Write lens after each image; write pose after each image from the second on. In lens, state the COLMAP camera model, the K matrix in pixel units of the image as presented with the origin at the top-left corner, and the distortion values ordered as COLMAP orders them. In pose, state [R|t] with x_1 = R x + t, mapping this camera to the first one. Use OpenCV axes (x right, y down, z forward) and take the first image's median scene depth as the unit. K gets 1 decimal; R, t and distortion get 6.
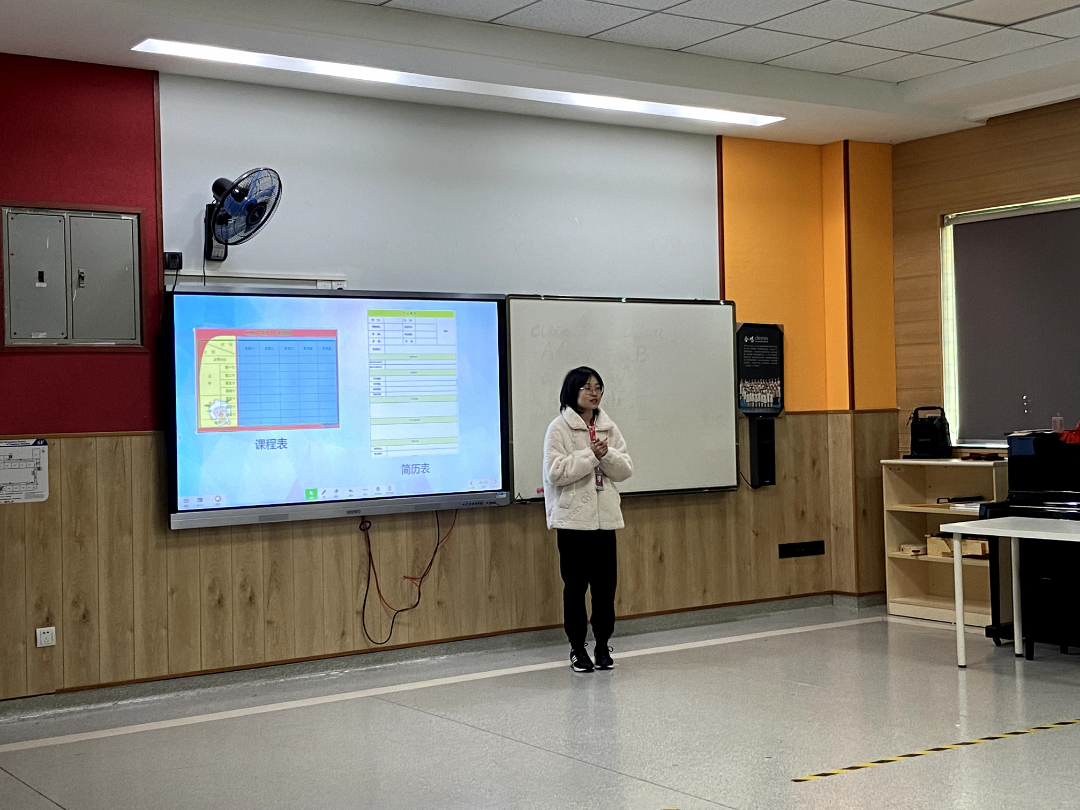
lens RADIAL K [[1505.2, 0, 554.6], [0, 1505.2, 389.4], [0, 0, 1]] dist [0.082421, 0.000000]
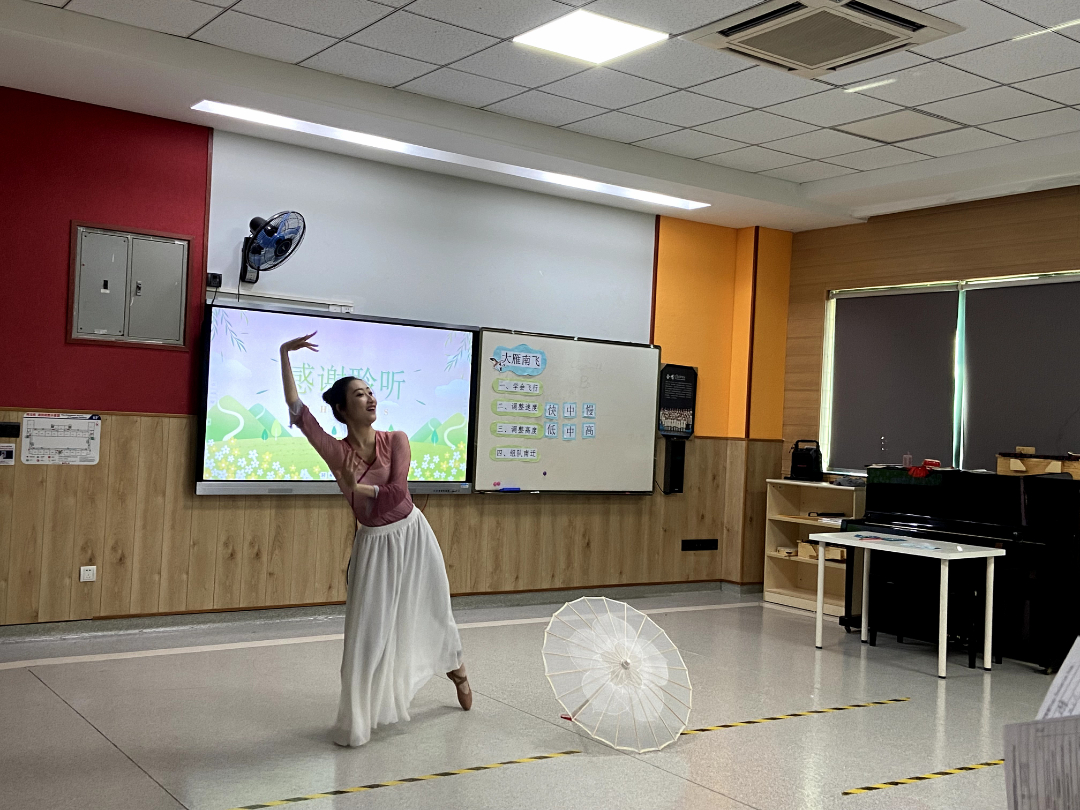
lens RADIAL K [[1149.5, 0, 537.1], [0, 1149.5, 402.6], [0, 0, 1]] dist [0.075710, 0.000000]
pose [[0.997355, 0.071842, 0.011054, 0.009060], [-0.071795, 0.997409, -0.004530, 0.000939], [-0.011351, 0.003725, 0.999929, 0.036724]]
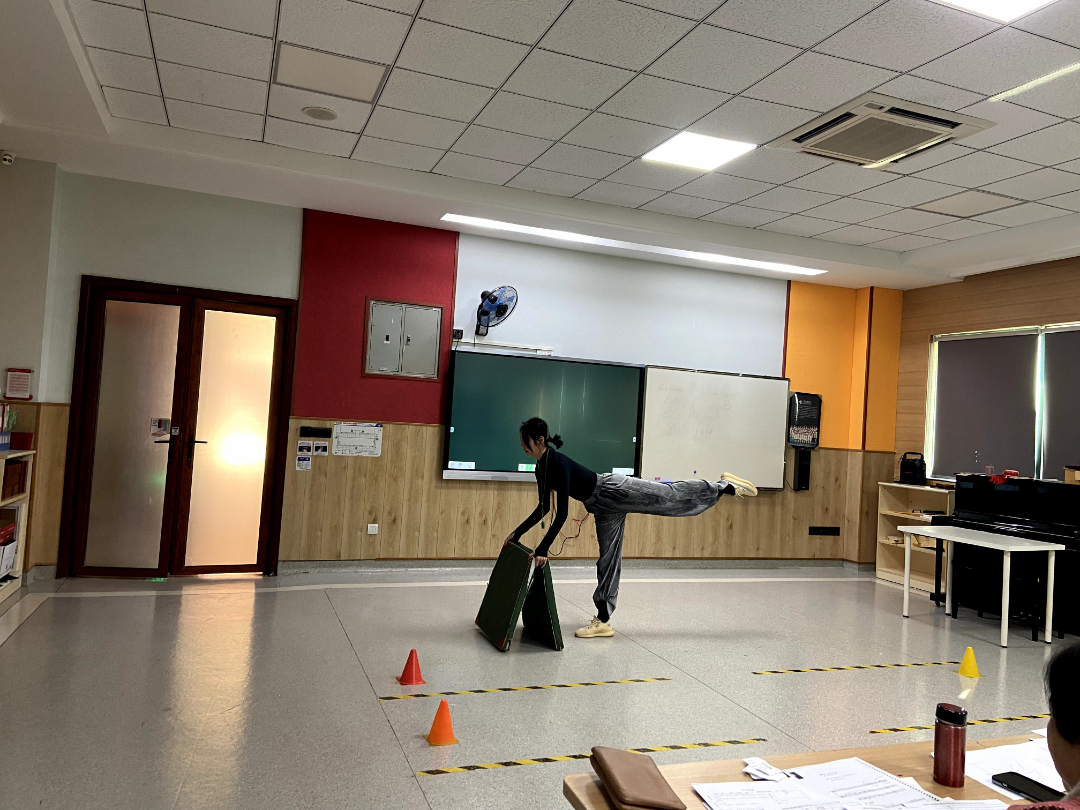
lens RADIAL K [[810.6, 0, 549.9], [0, 810.6, 395.6], [0, 0, 1]] dist [0.116660, -0.142646]
pose [[0.968195, 0.076805, -0.238115, 0.086098], [-0.083148, 0.996397, -0.016692, -0.002228], [0.235976, 0.035960, 0.971093, 0.055693]]
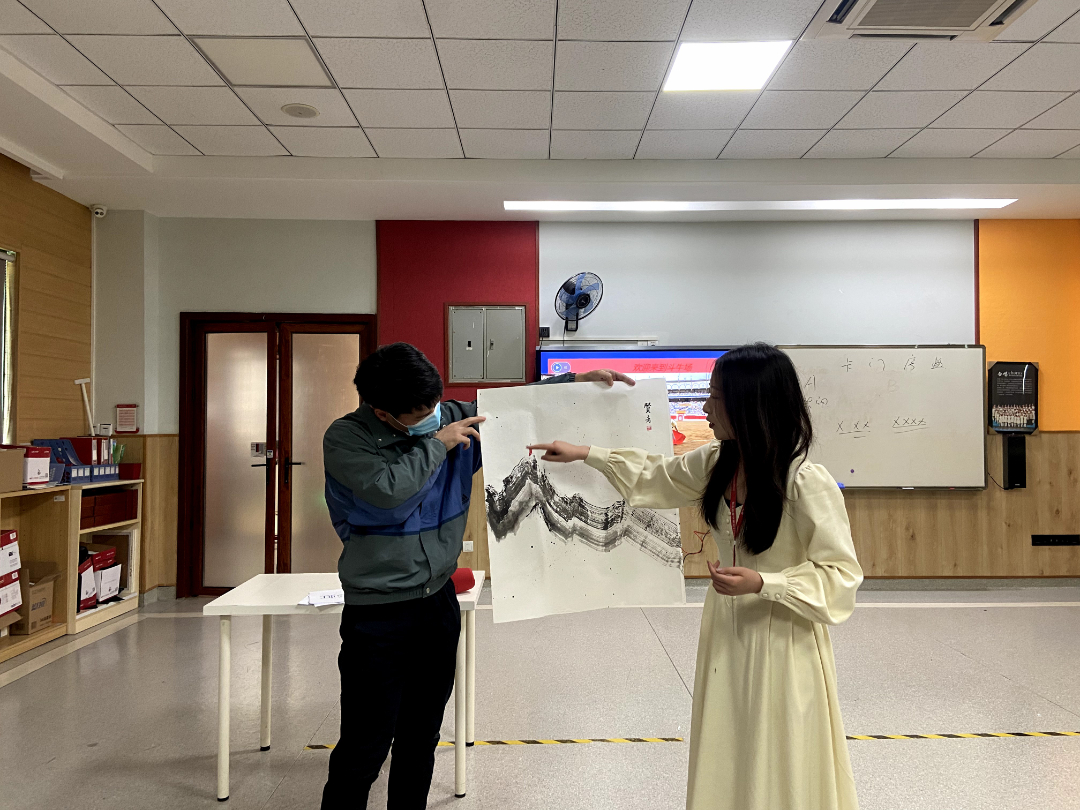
lens RADIAL K [[810.6, 0, 552.6], [0, 810.6, 404.1], [0, 0, 1]] dist [0.116660, -0.142646]
pose [[0.831915, 0.007808, -0.554848, 0.225611], [-0.010505, 0.999943, -0.001680, -0.002462], [0.554803, 0.007227, 0.831950, 0.216251]]
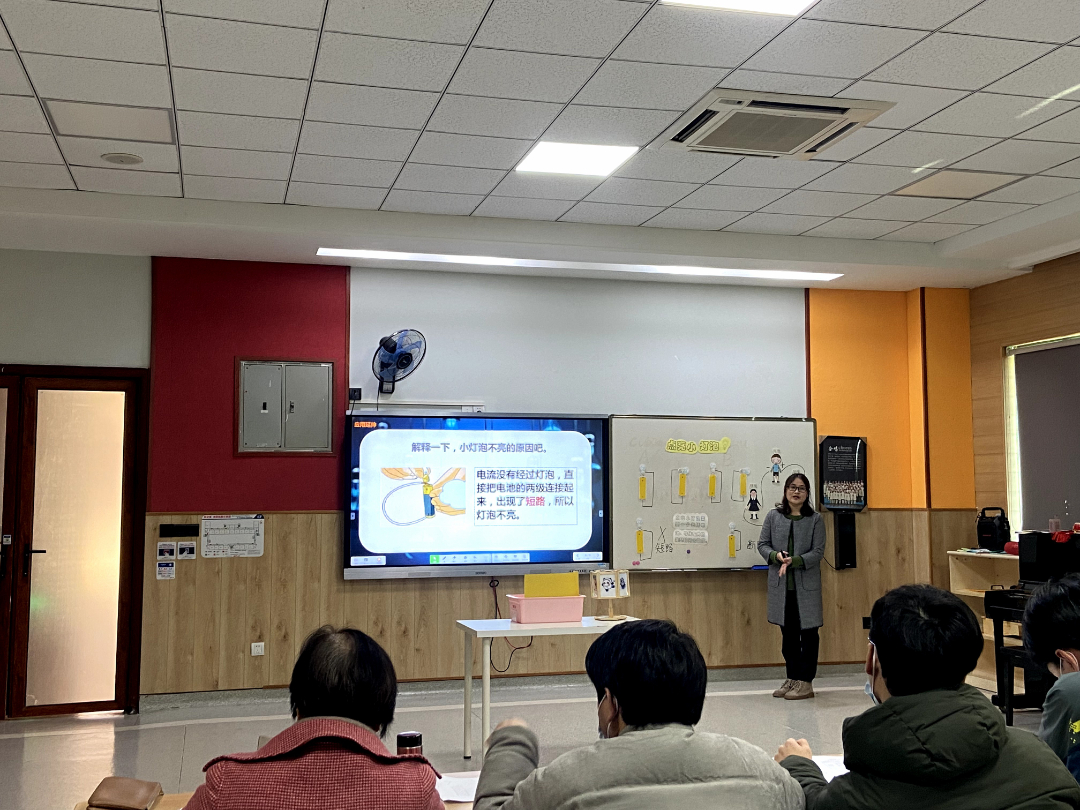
lens RADIAL K [[1215.9, 0, 549.6], [0, 1215.9, 394.5], [0, 0, 1]] dist [0.089365, 0.000000]
pose [[0.941769, -0.006782, -0.336193, 0.276721], [-0.016299, 0.997701, -0.065784, -0.008669], [0.335866, 0.067433, 0.939493, -0.035309]]
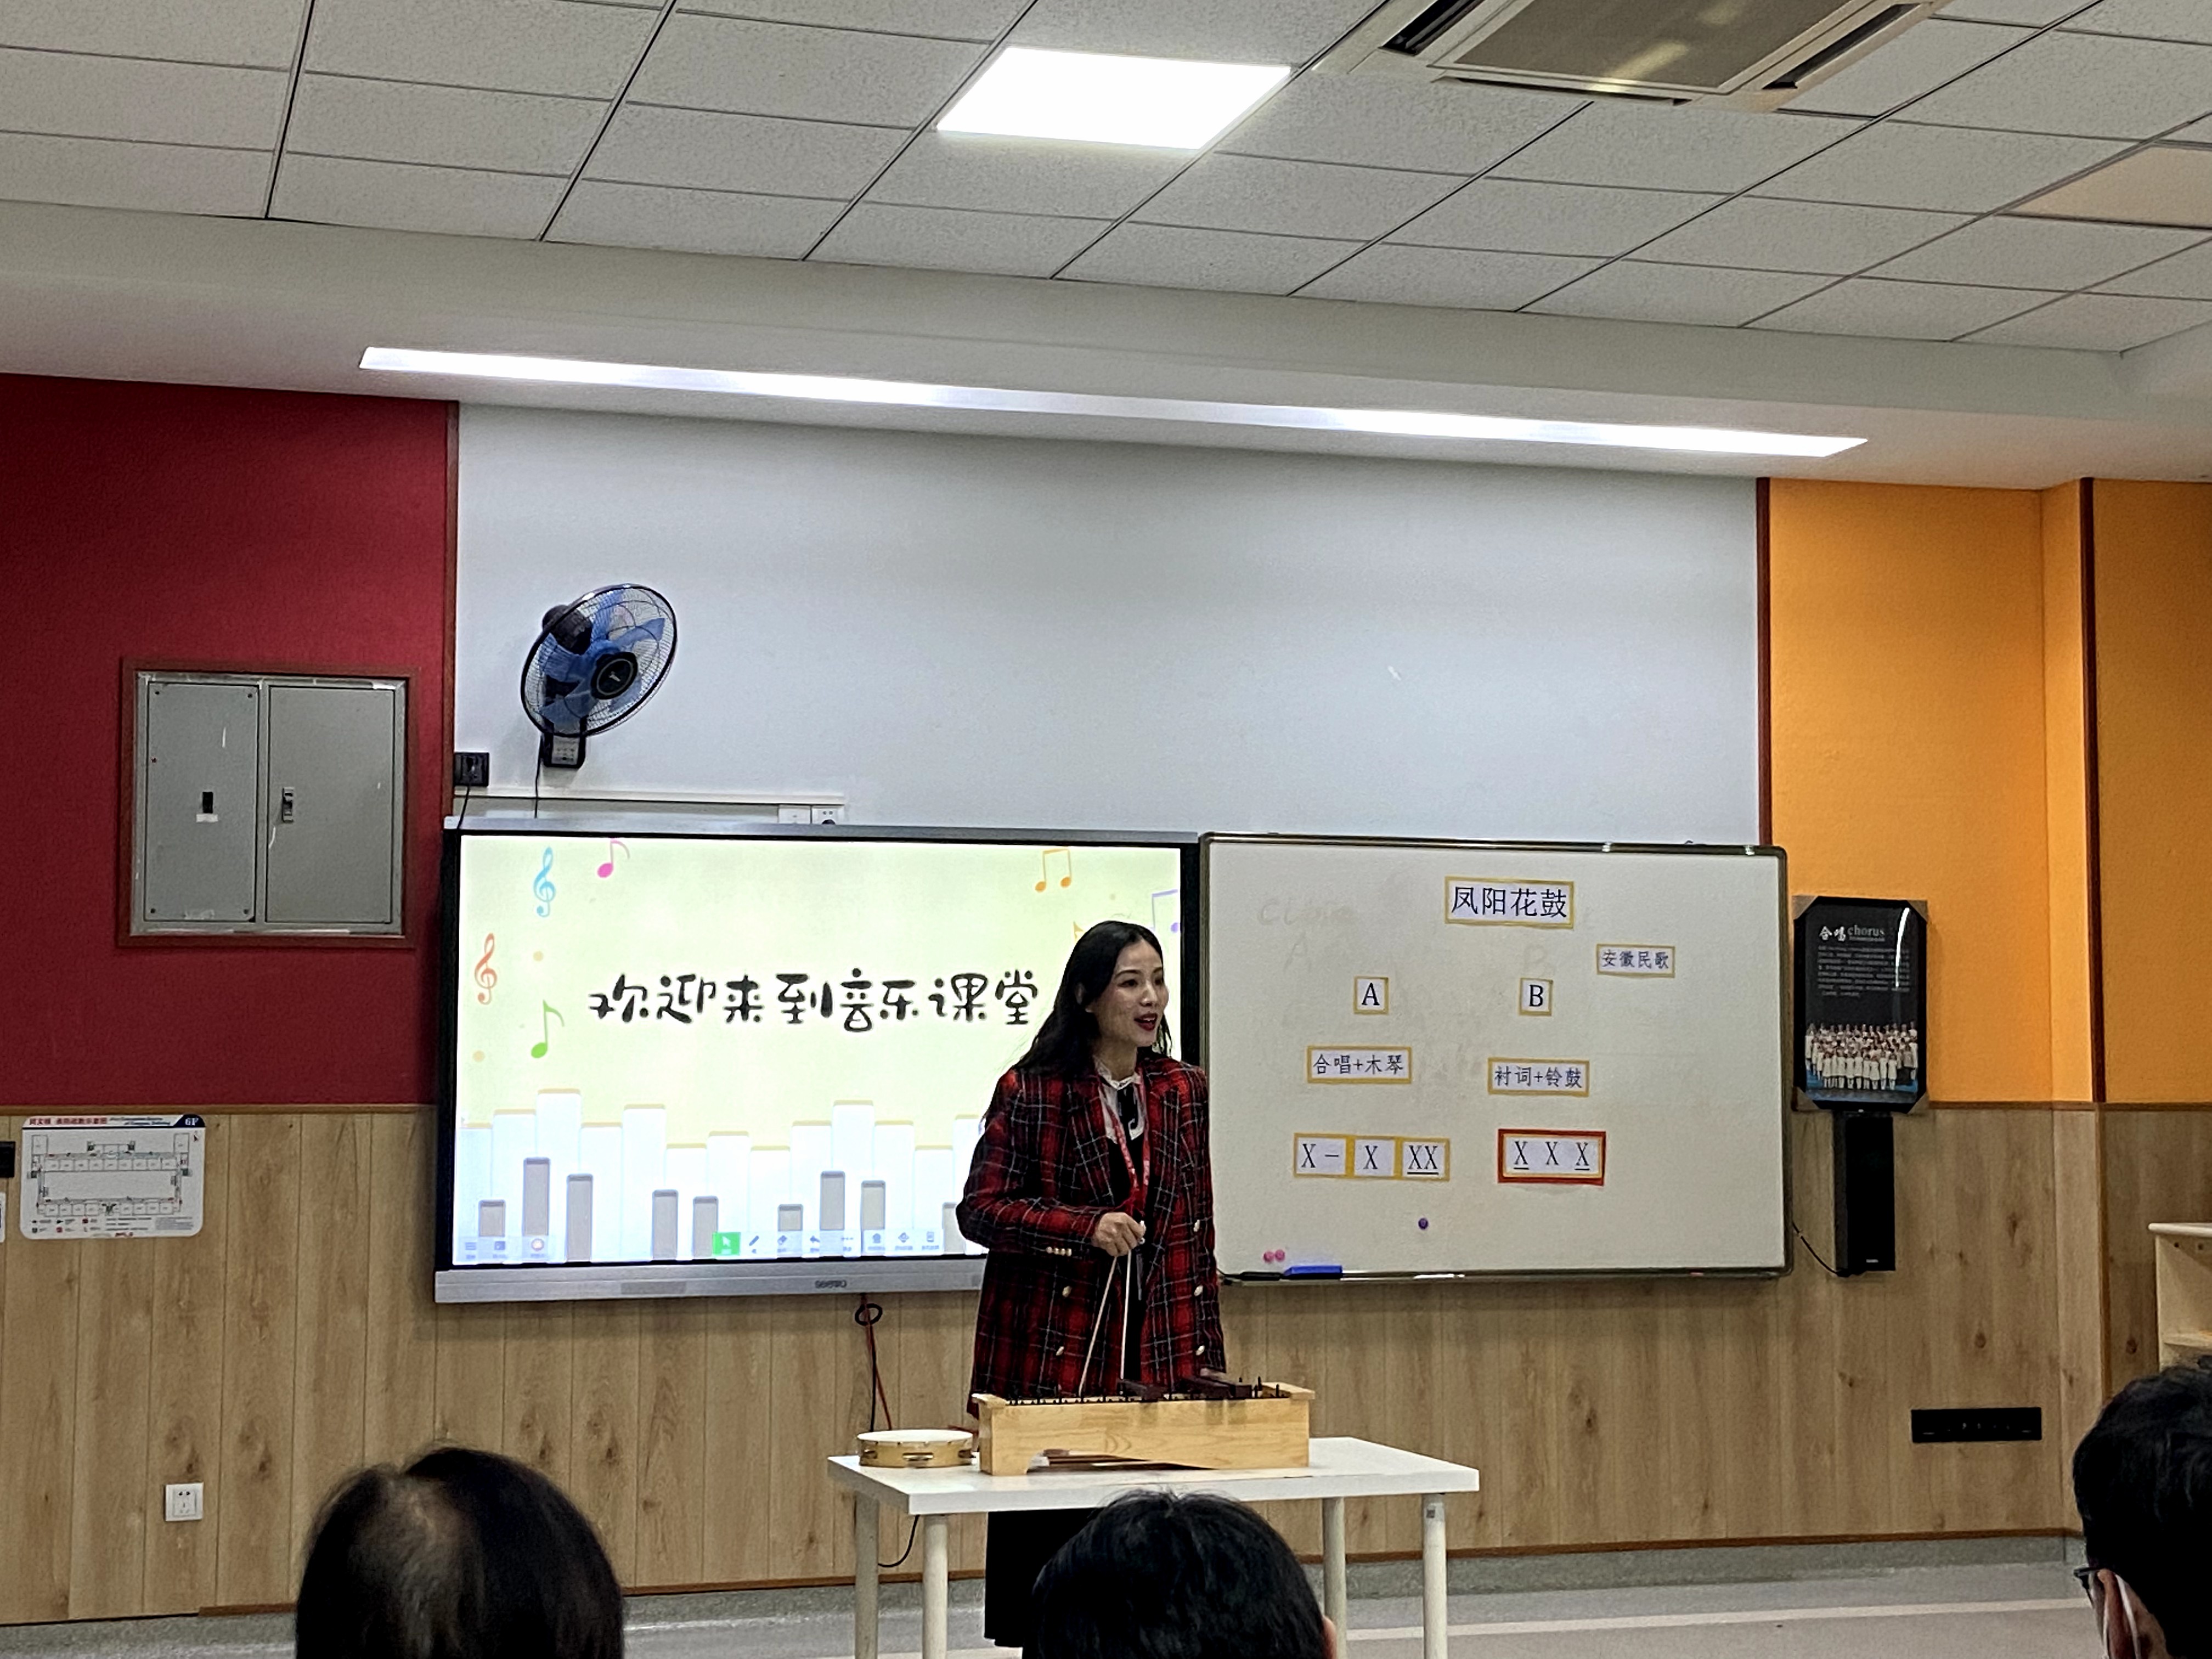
lens RADIAL K [[3430.3, 0, 1133.4], [0, 3430.3, 794.8], [0, 0, 1]] dist [0.090731, 0.000000]
pose [[0.951271, 0.001545, -0.308351, 0.272779], [-0.021009, 0.997988, -0.059814, -0.010347], [0.307638, 0.063377, 0.949390, -0.023116]]
